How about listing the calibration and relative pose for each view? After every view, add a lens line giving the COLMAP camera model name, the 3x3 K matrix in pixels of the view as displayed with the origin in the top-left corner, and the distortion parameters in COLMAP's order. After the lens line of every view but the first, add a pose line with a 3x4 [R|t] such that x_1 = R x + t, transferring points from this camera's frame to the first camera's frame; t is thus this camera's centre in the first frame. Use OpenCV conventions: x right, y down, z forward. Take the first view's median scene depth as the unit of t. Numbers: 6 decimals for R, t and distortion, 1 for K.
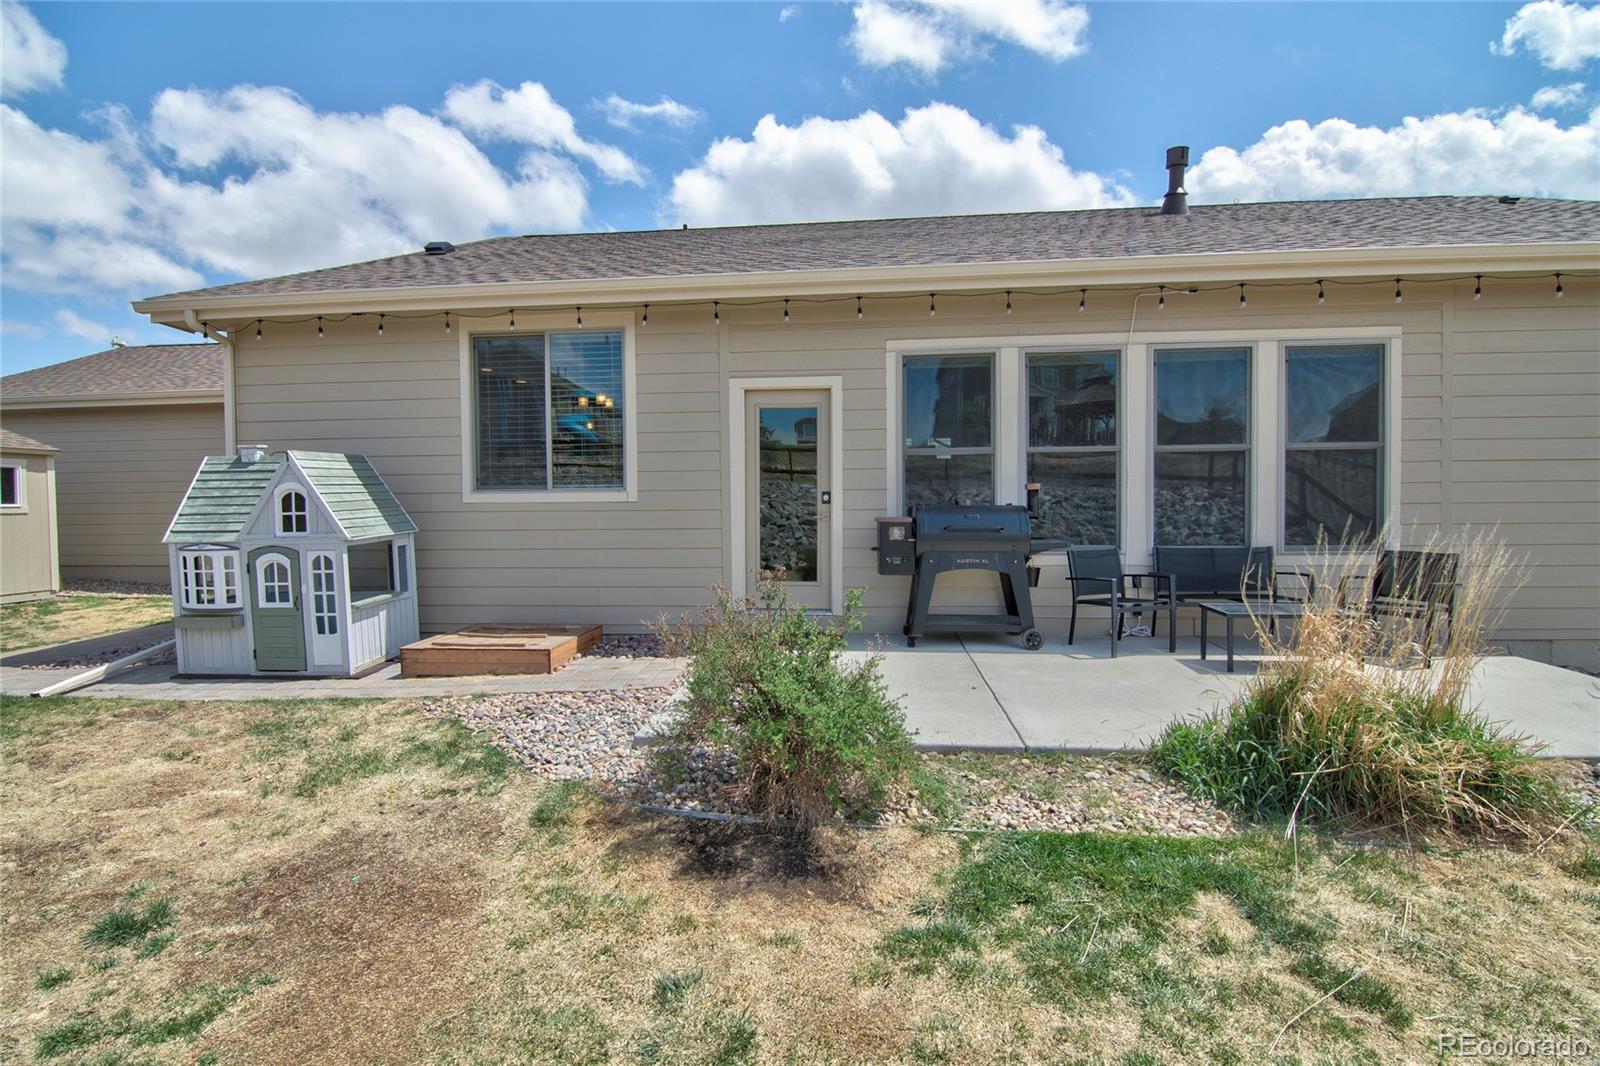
lens RADIAL K [[776.3, 0, 793.7], [0, 776.3, 521.4], [0, 0, 1]] dist [-0.019454, -0.000675]
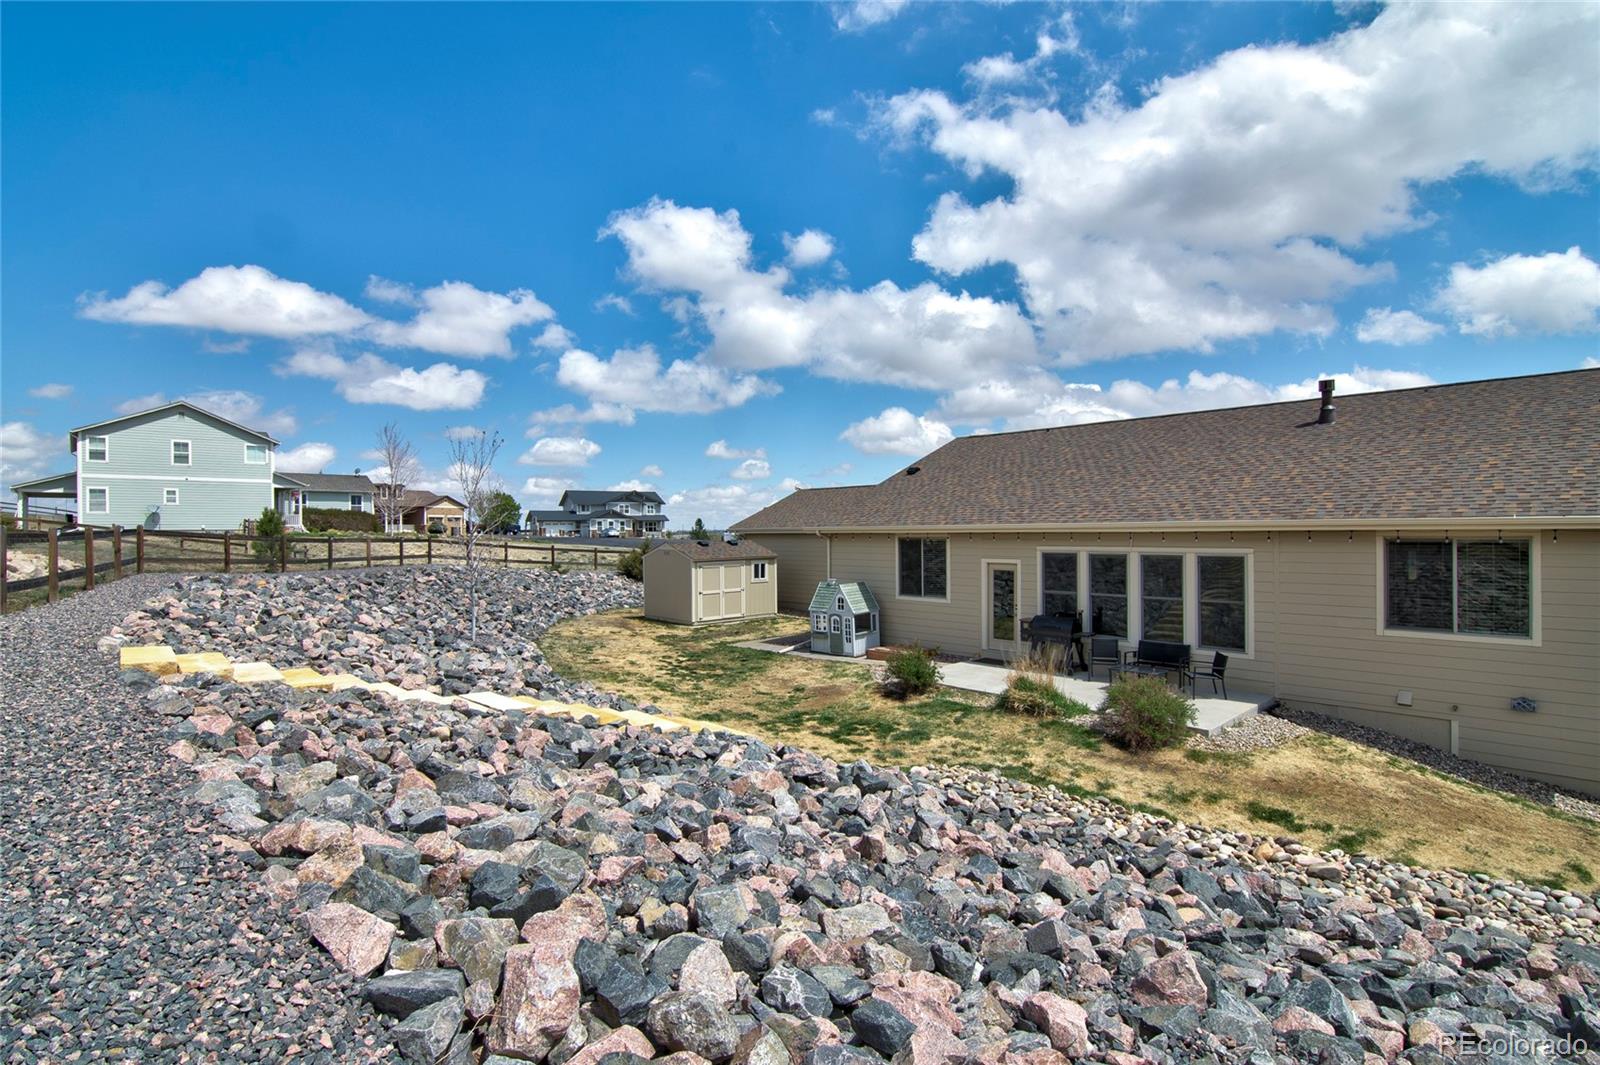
lens RADIAL K [[776.3, 0, 793.7], [0, 776.3, 520.9], [0, 0, 1]] dist [-0.019454, -0.000675]
pose [[0.748357, -0.003337, -0.663287, 1.227915], [-0.019633, 0.999438, -0.027179, -0.240362], [0.663005, 0.033361, 0.747871, -1.418419]]
